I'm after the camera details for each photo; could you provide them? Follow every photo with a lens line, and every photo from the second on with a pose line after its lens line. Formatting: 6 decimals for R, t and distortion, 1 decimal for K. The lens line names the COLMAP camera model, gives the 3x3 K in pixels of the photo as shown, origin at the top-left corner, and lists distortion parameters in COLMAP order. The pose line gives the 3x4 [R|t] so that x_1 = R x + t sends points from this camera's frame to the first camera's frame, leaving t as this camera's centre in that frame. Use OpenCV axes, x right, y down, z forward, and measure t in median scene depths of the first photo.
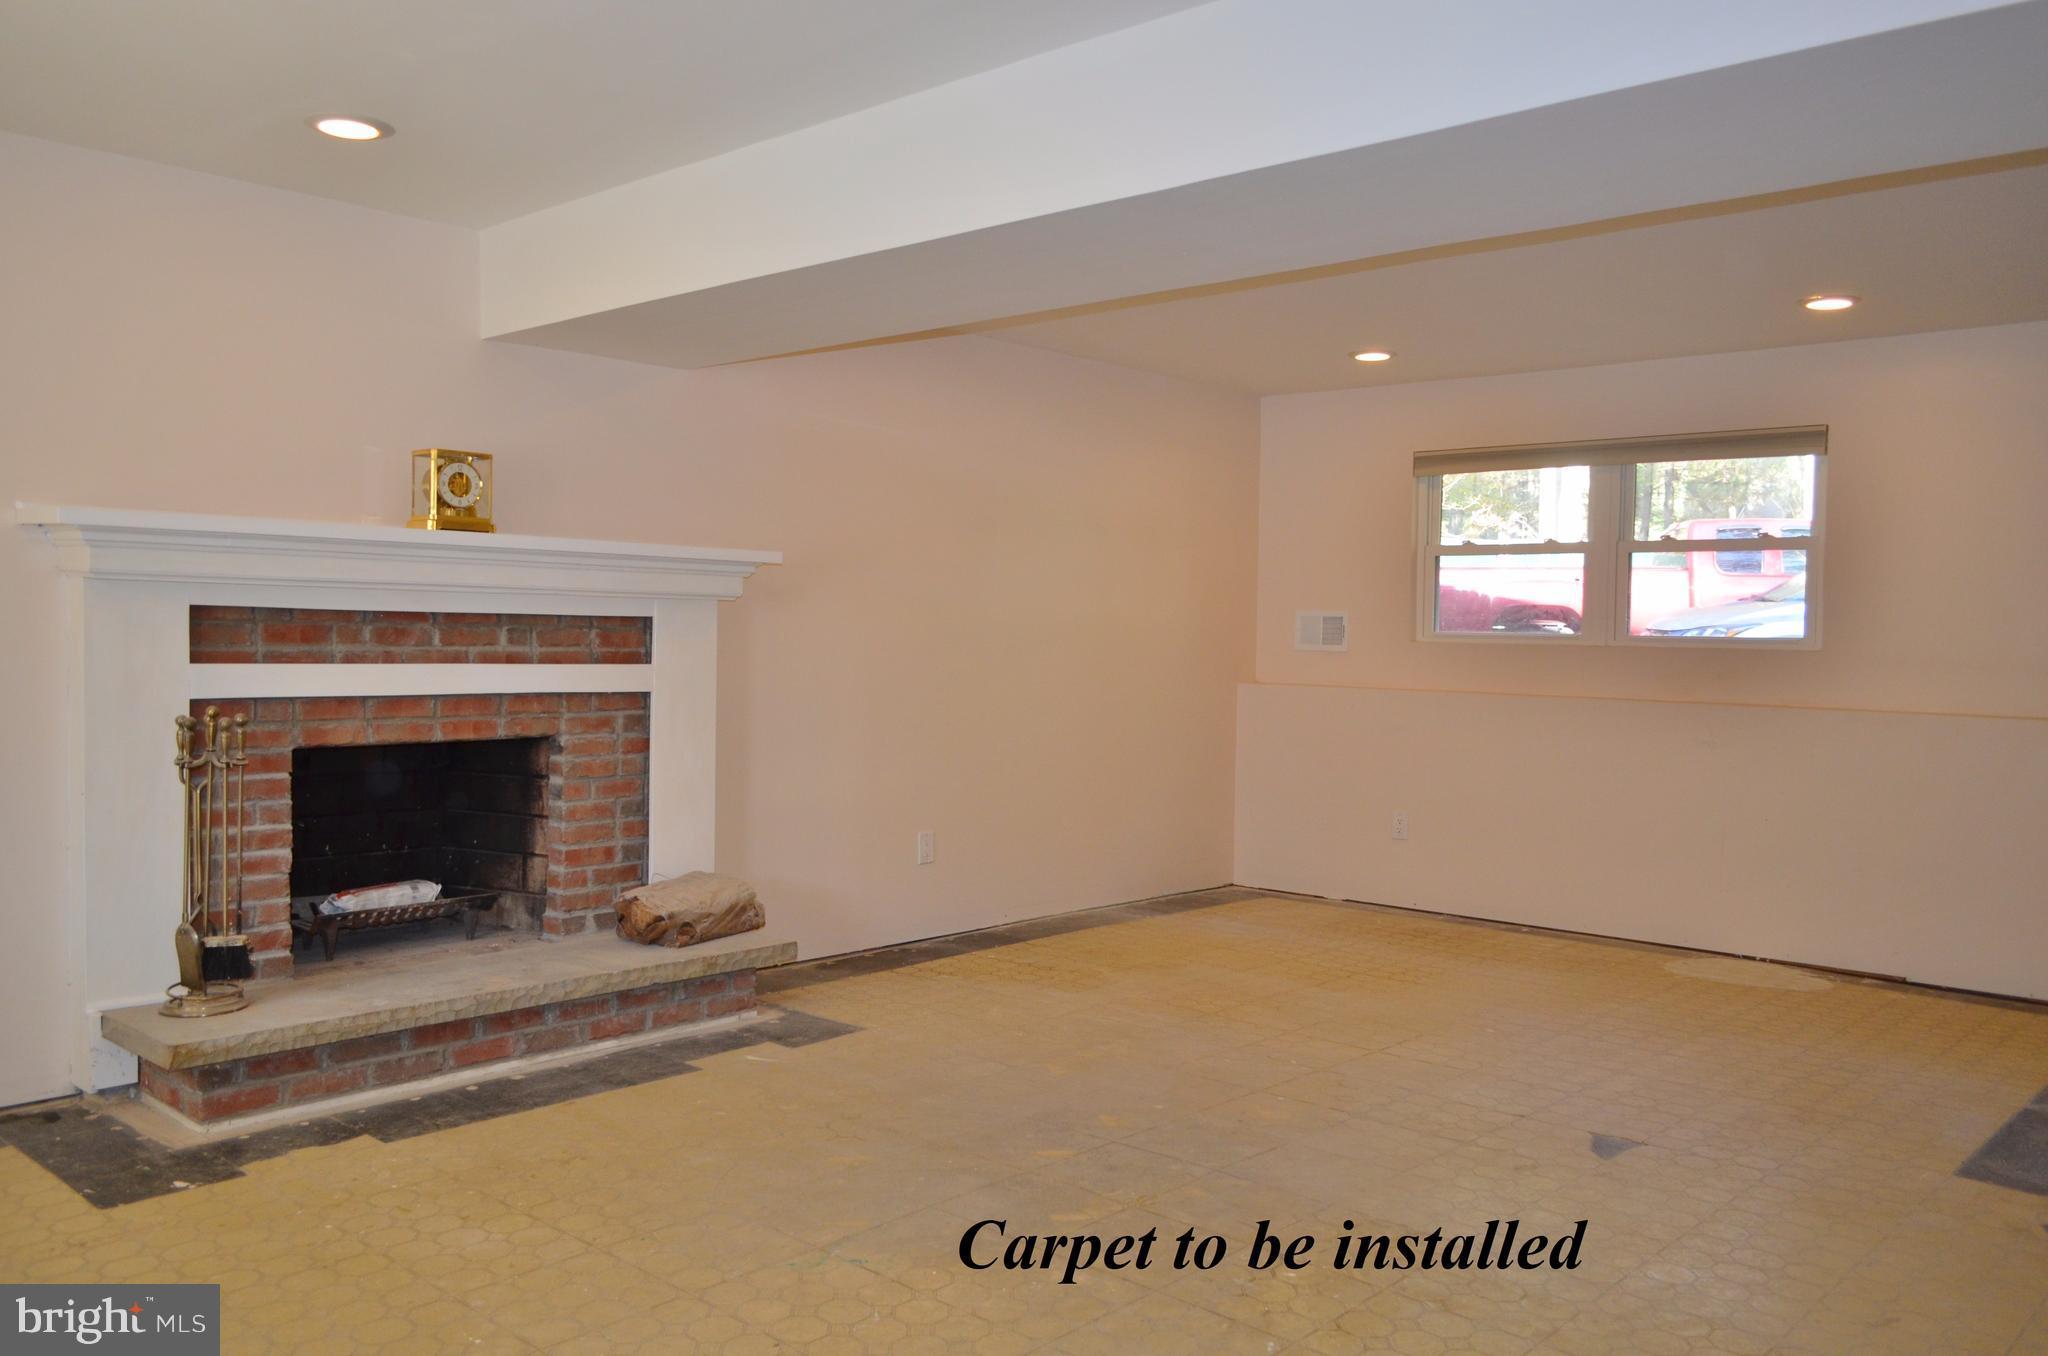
lens RADIAL K [[1604.7, 0, 1027.9], [0, 1604.7, 688.3], [0, 0, 1]] dist [0.002077, -0.001302]
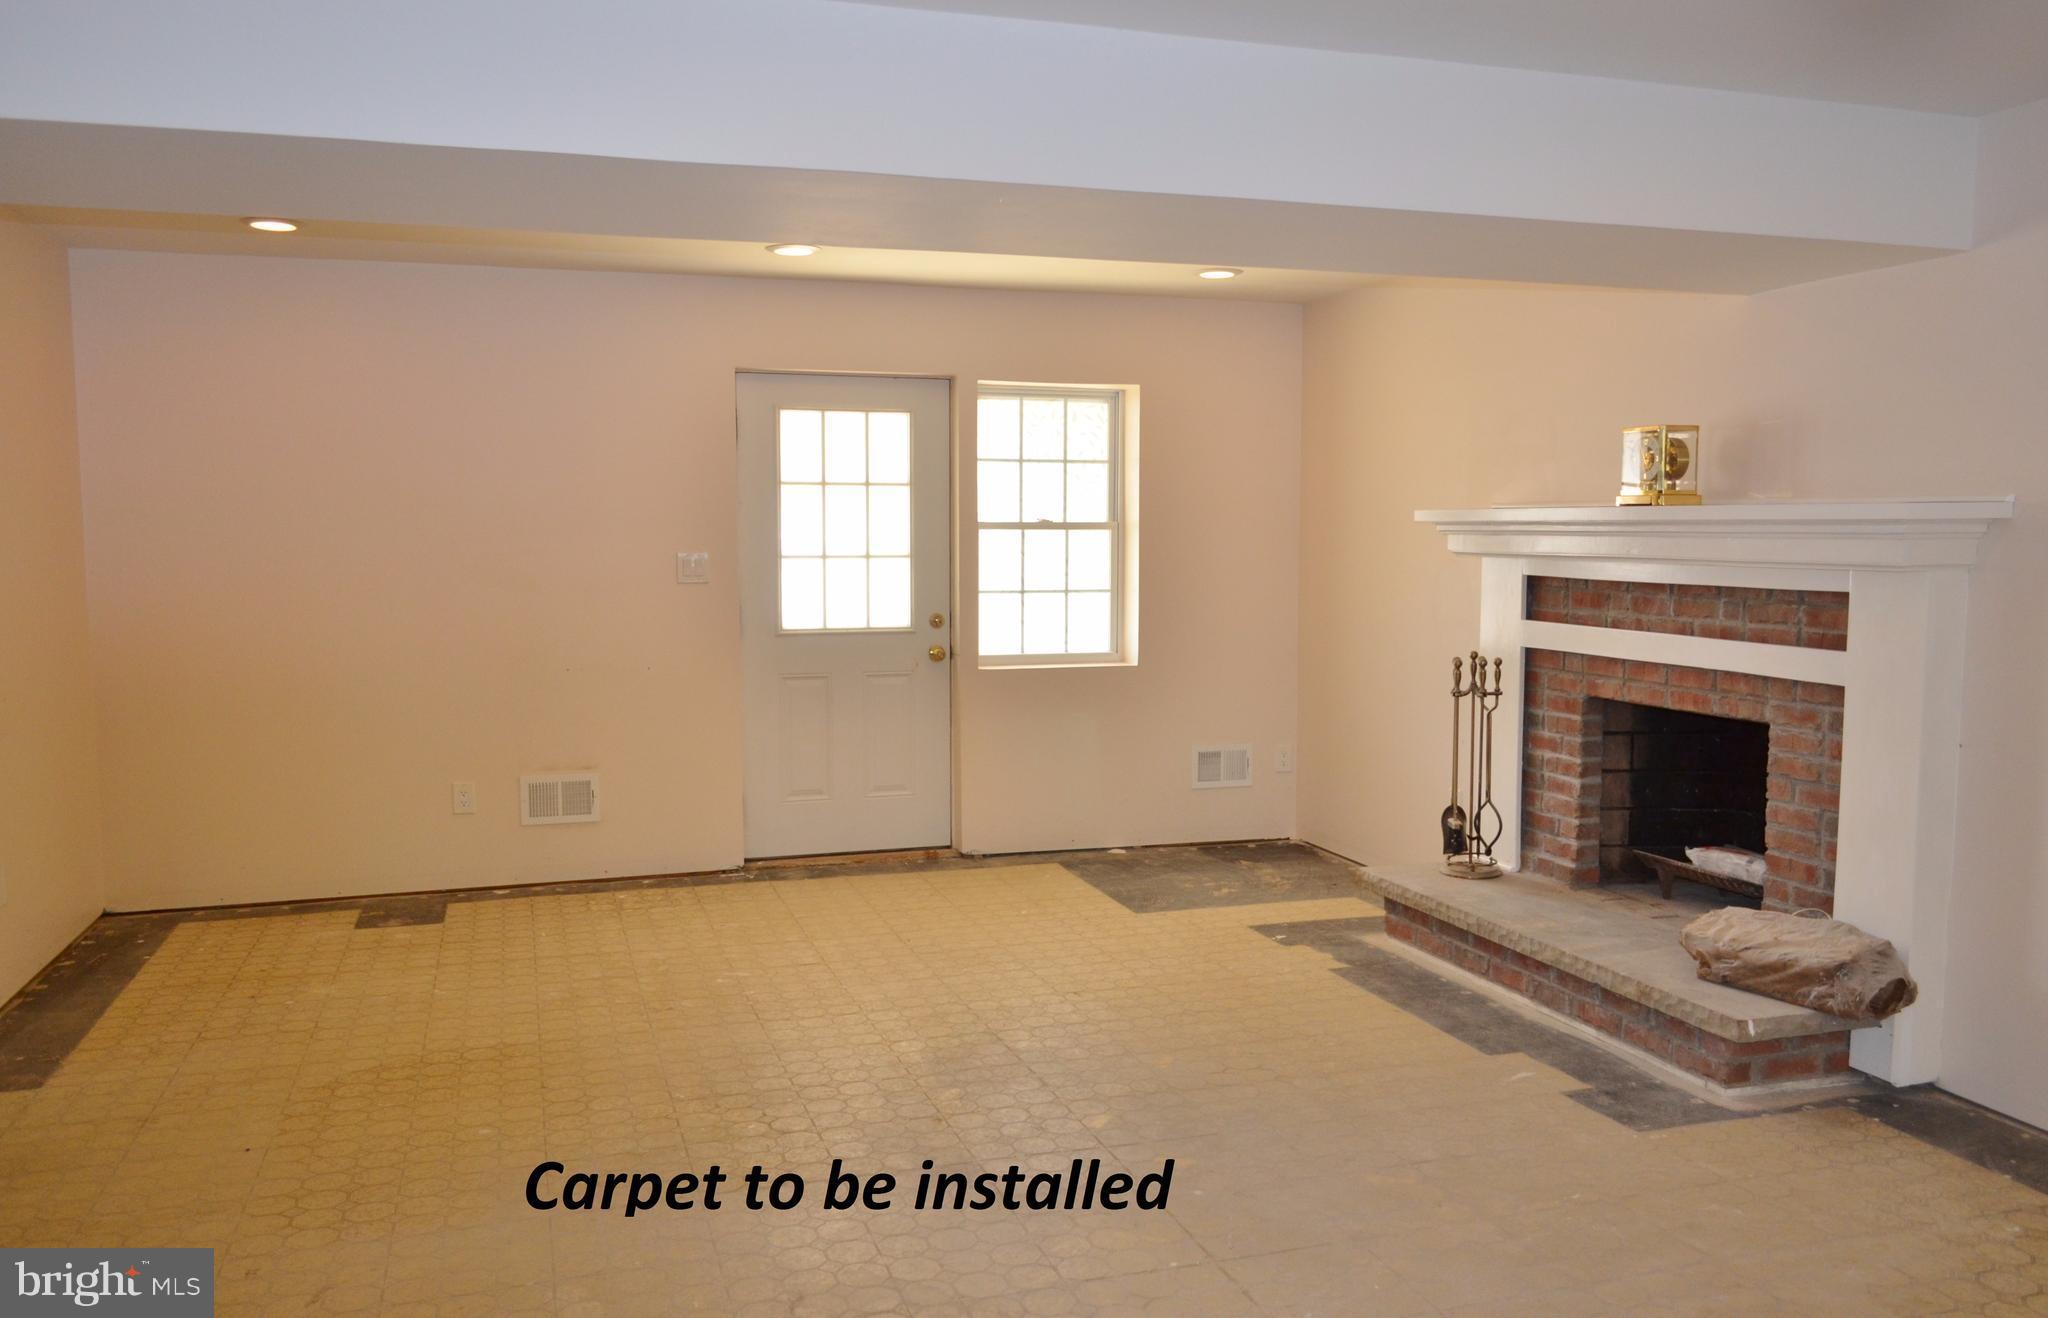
lens RADIAL K [[1635.5, 0, 1024.0], [0, 1635.5, 659.0], [0, 0, 1]] dist [0.002506, 0.002296]
pose [[-0.501032, 0.056453, -0.863586, 0.746300], [-0.033652, 0.995845, 0.084623, -0.073986], [0.864774, 0.071460, -0.497050, 1.168768]]
